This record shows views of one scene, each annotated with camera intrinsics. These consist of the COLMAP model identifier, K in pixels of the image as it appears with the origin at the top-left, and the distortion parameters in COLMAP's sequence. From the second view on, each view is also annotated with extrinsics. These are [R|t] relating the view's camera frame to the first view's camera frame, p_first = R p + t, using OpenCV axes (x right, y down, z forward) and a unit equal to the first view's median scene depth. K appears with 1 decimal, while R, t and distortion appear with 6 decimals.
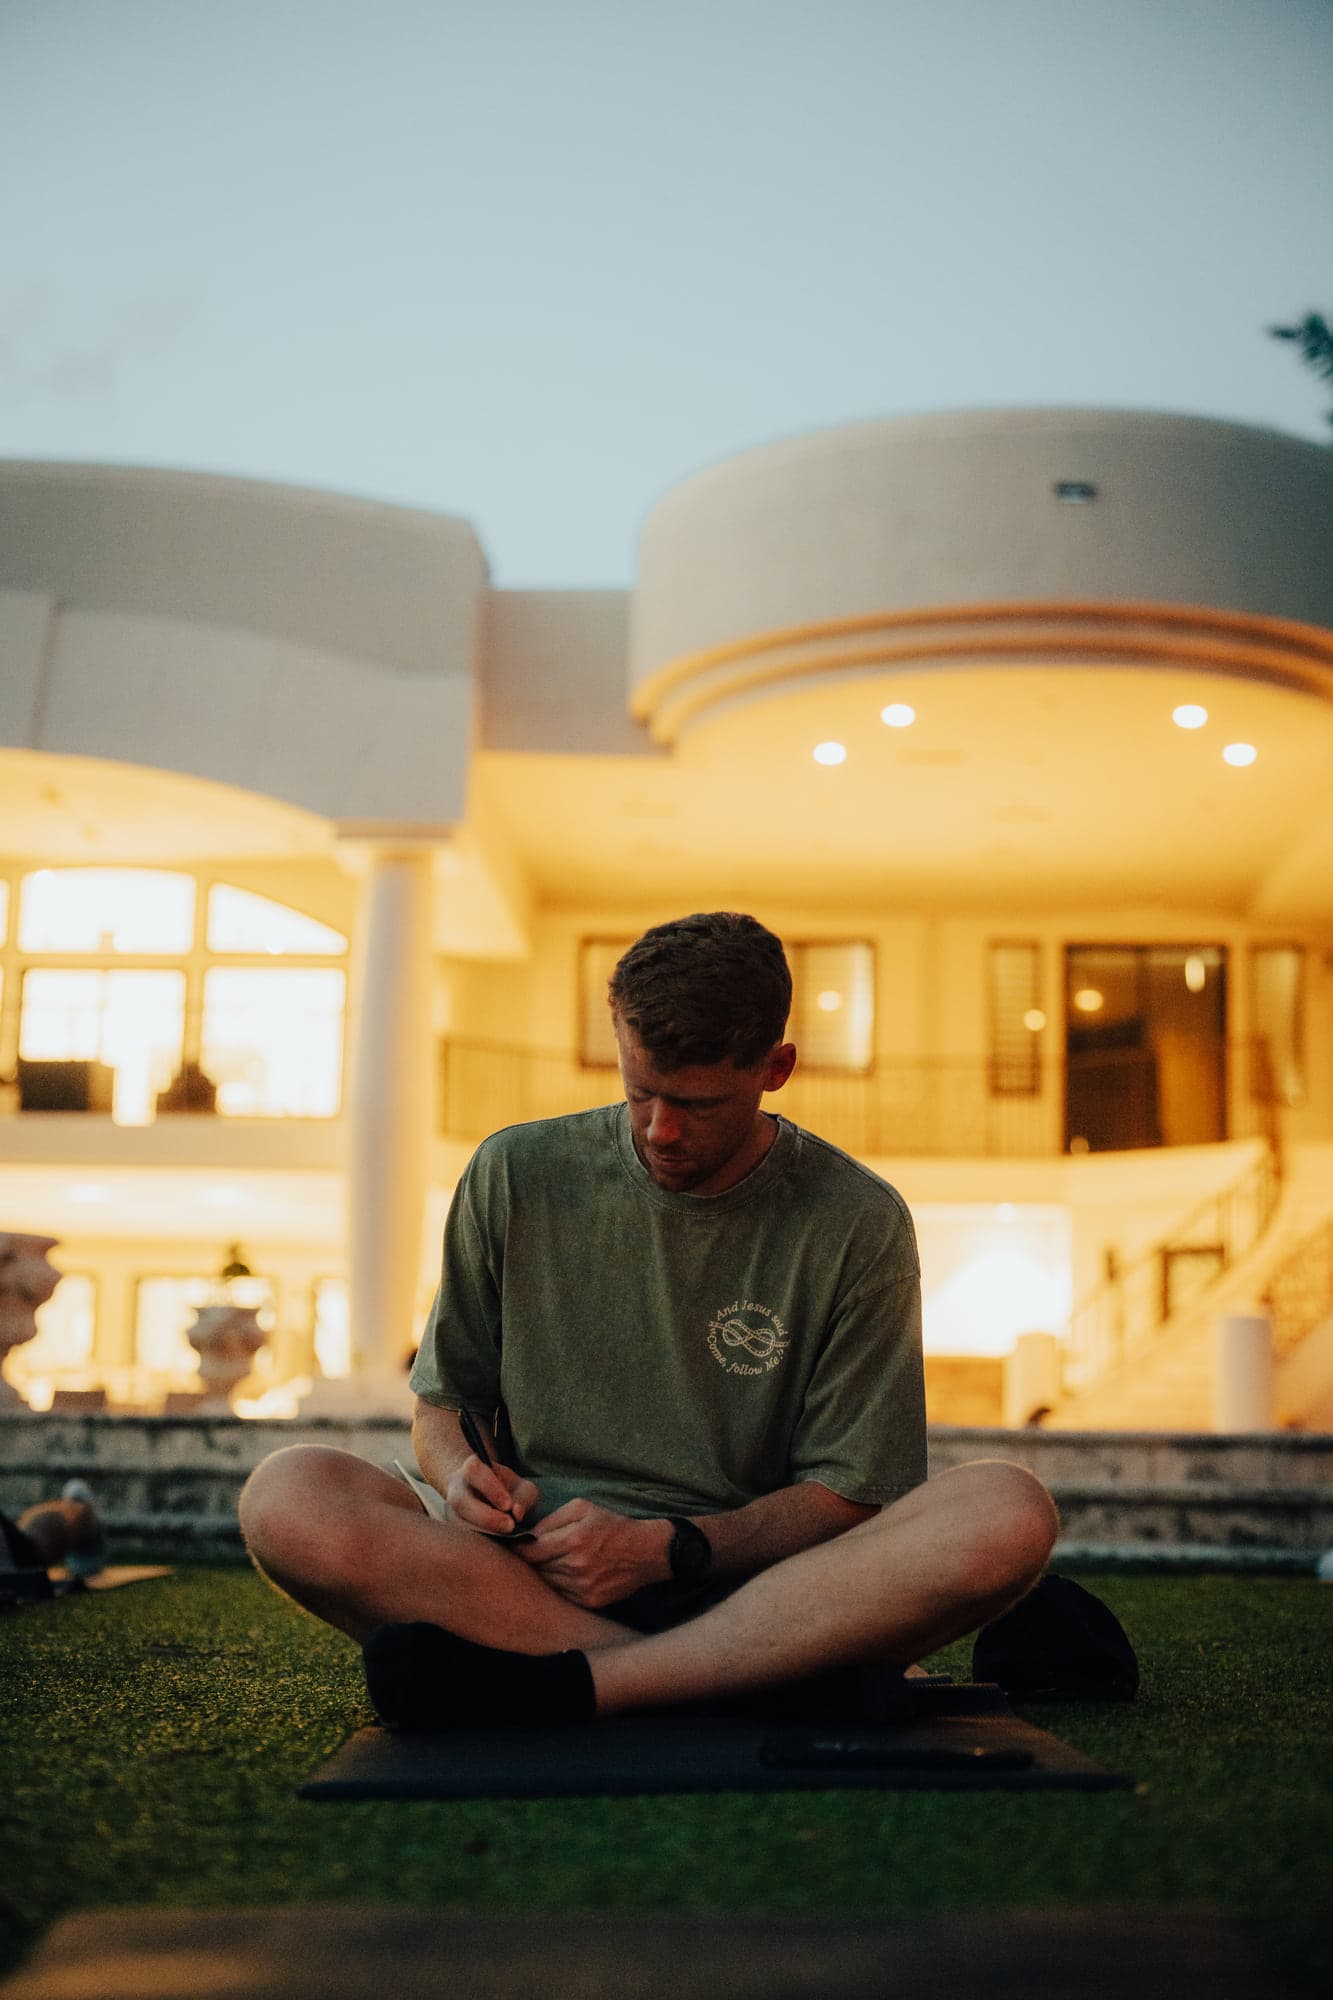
lens RADIAL K [[2774.4, 0, 724.2], [0, 2774.4, 997.4], [0, 0, 1]] dist [0.019369, -0.018726]
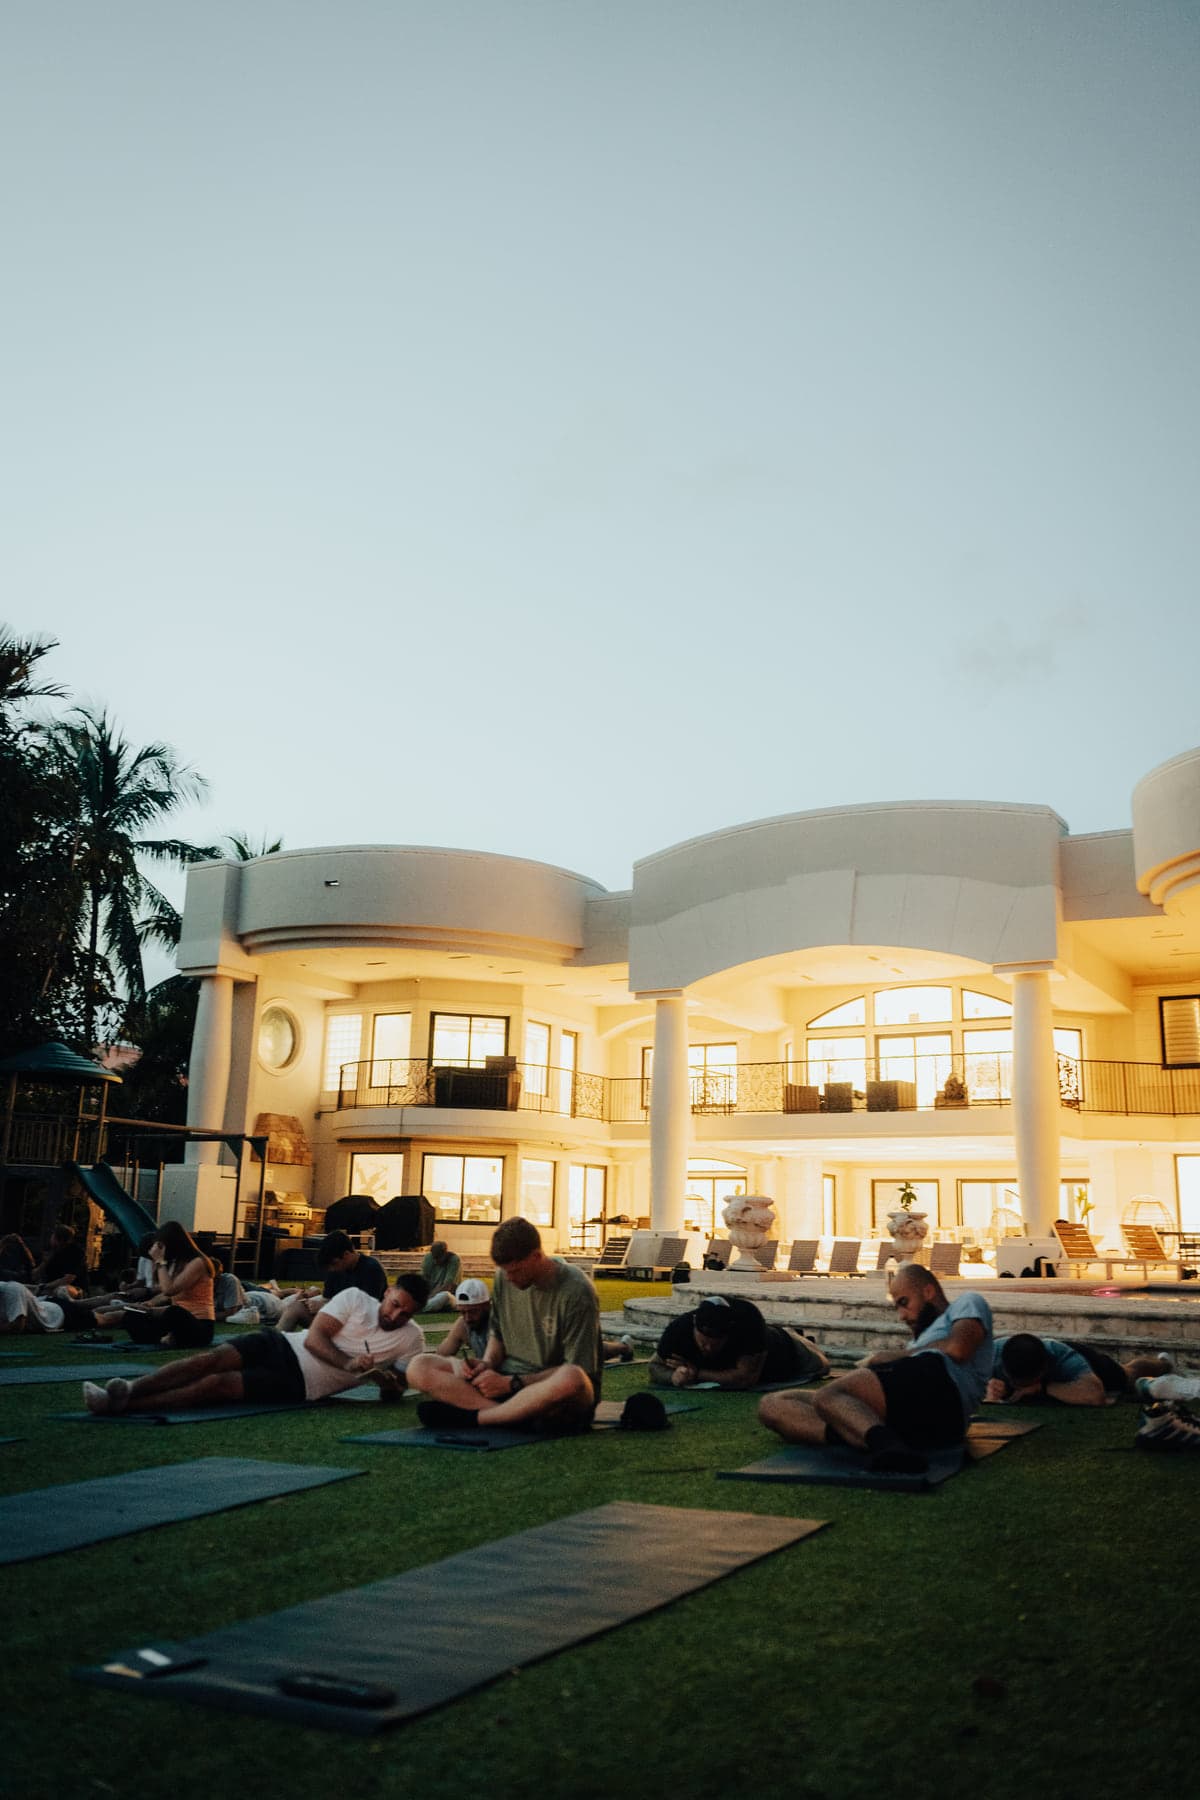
lens RADIAL K [[1465.5, 0, 600.0], [0, 1465.5, 900.0], [0, 0, 1]] dist [-0.030751, -0.001008]
pose [[0.870065, -0.113046, -0.479800, 0.944674], [0.077042, 0.992572, -0.094154, -0.223542], [0.486880, 0.044955, 0.872311, -0.622068]]
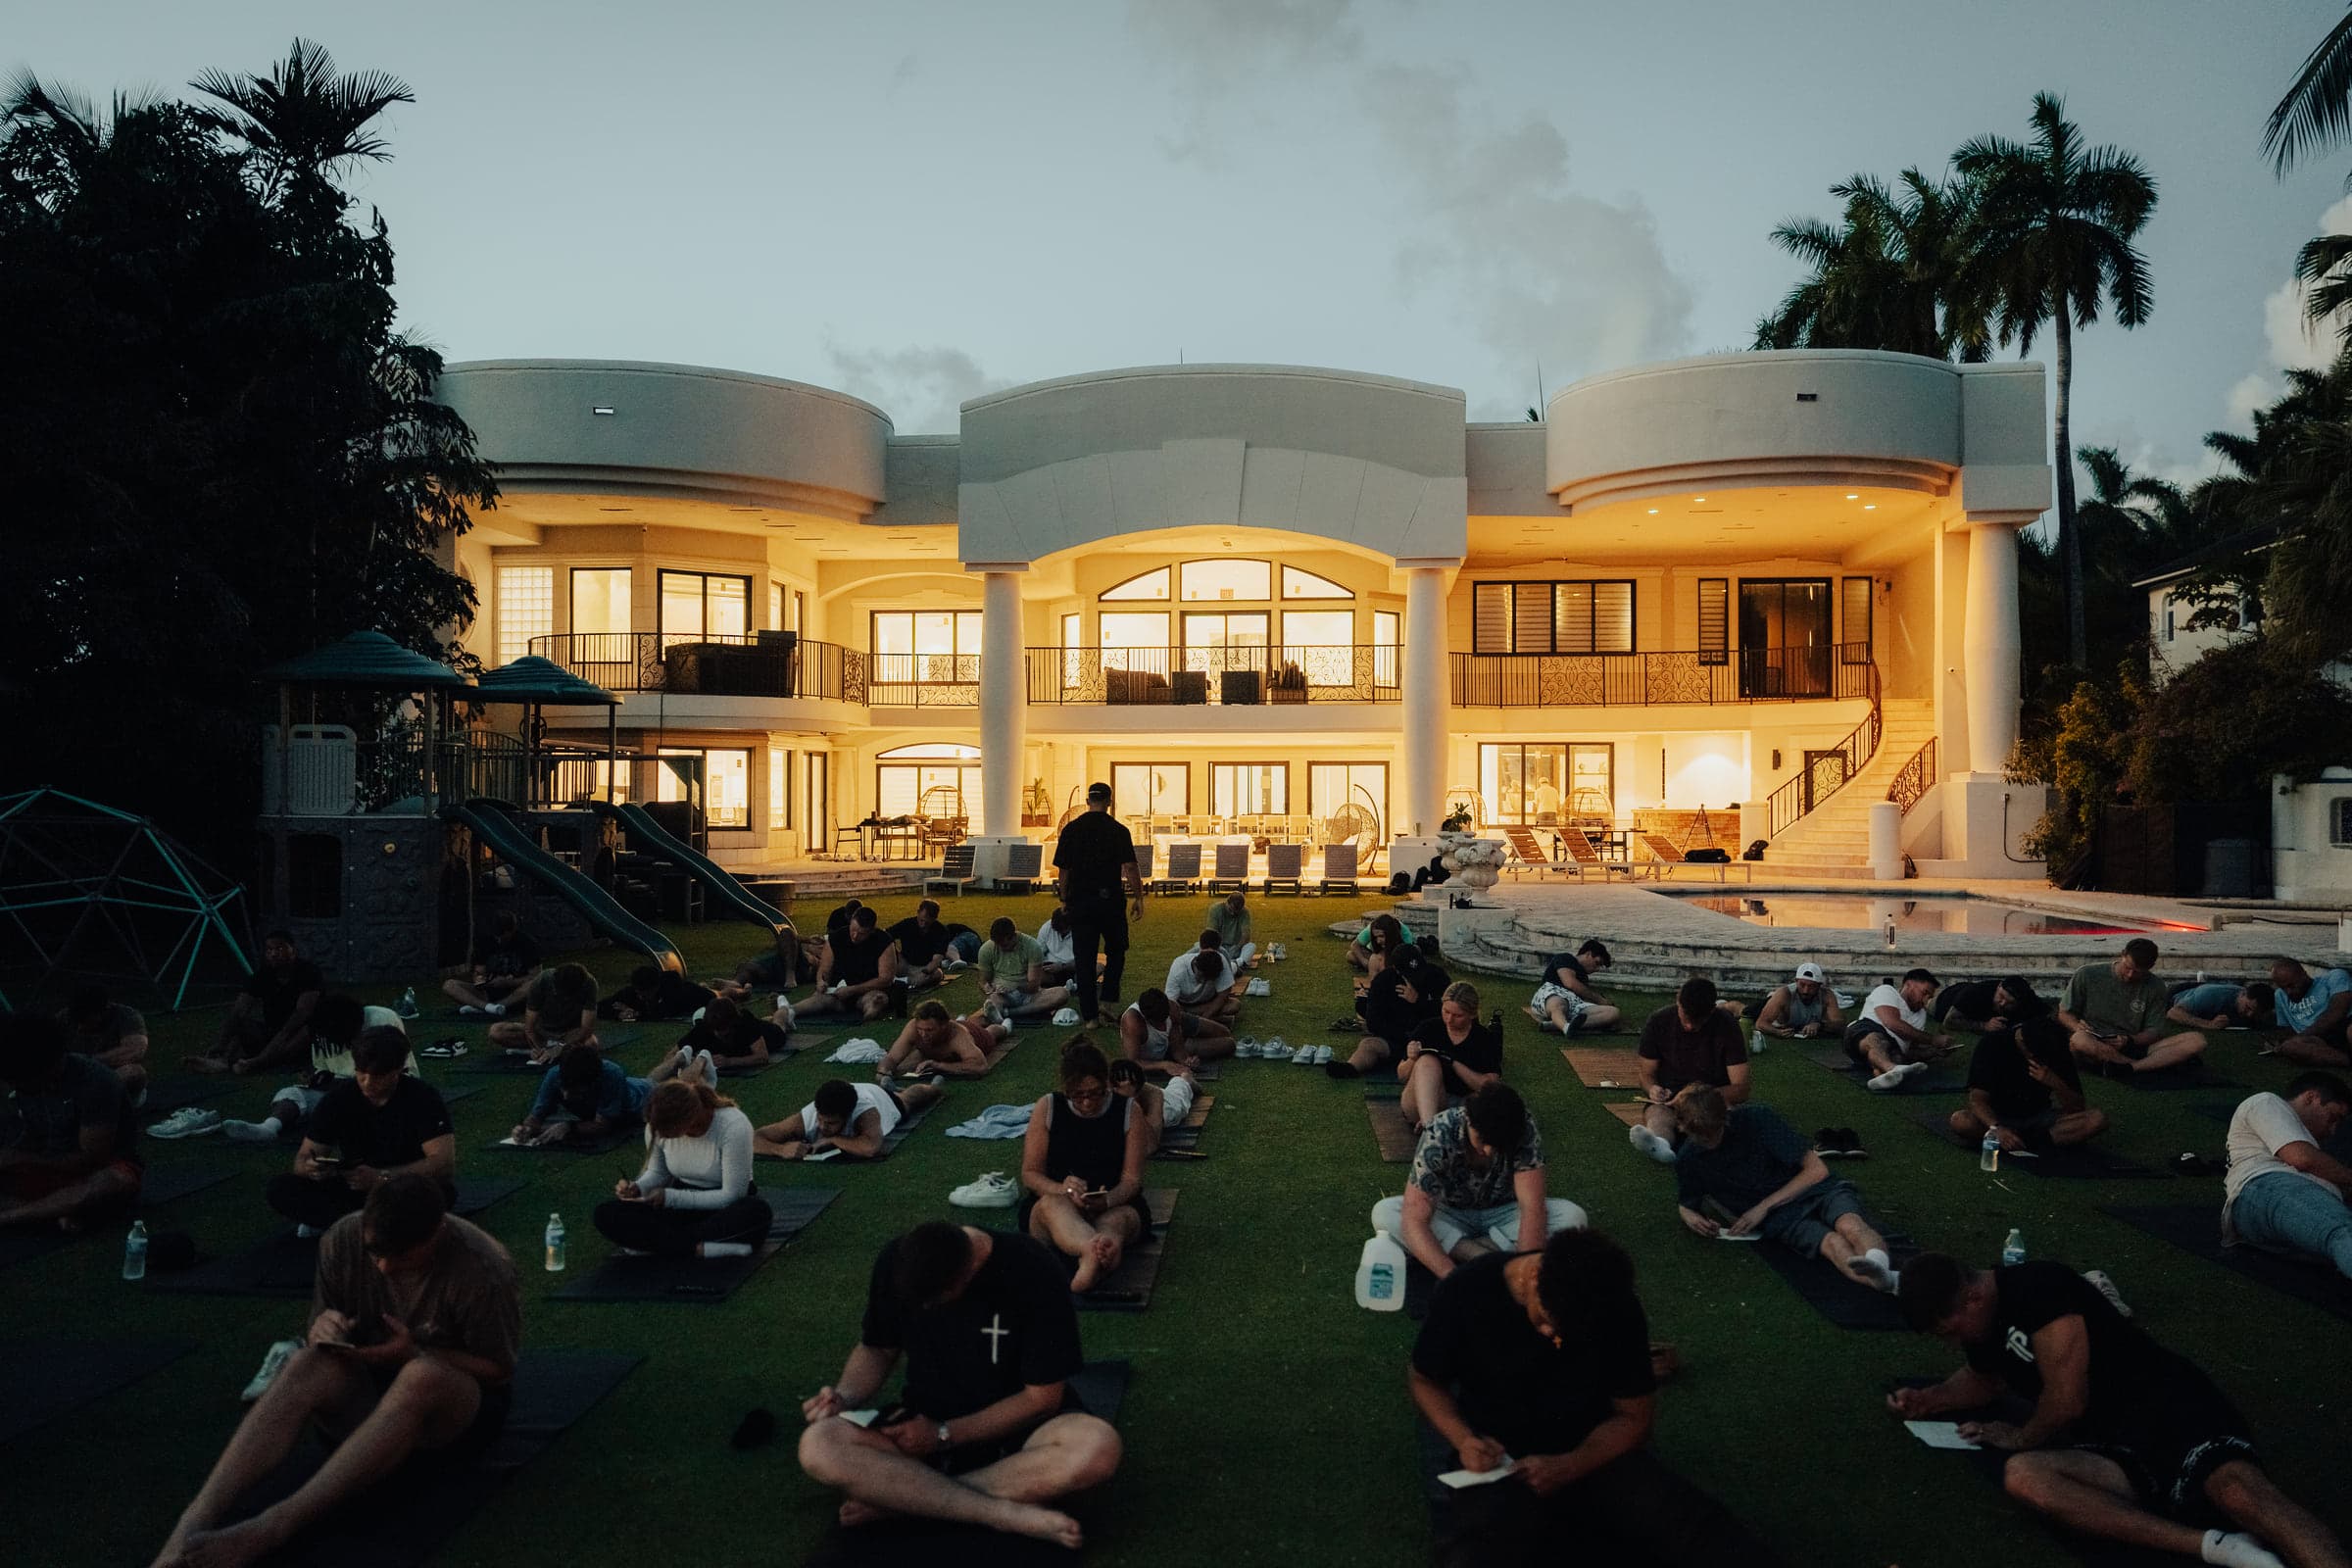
lens RADIAL K [[1914.9, 0, 1176.0], [0, 1914.9, 784.0], [0, 0, 1]] dist [-0.030751, -0.001008]
pose [[0.997319, -0.021675, -0.069887, -1.482555], [0.032521, 0.986903, 0.158004, -0.890249], [0.065547, -0.159853, 0.984962, -2.559717]]
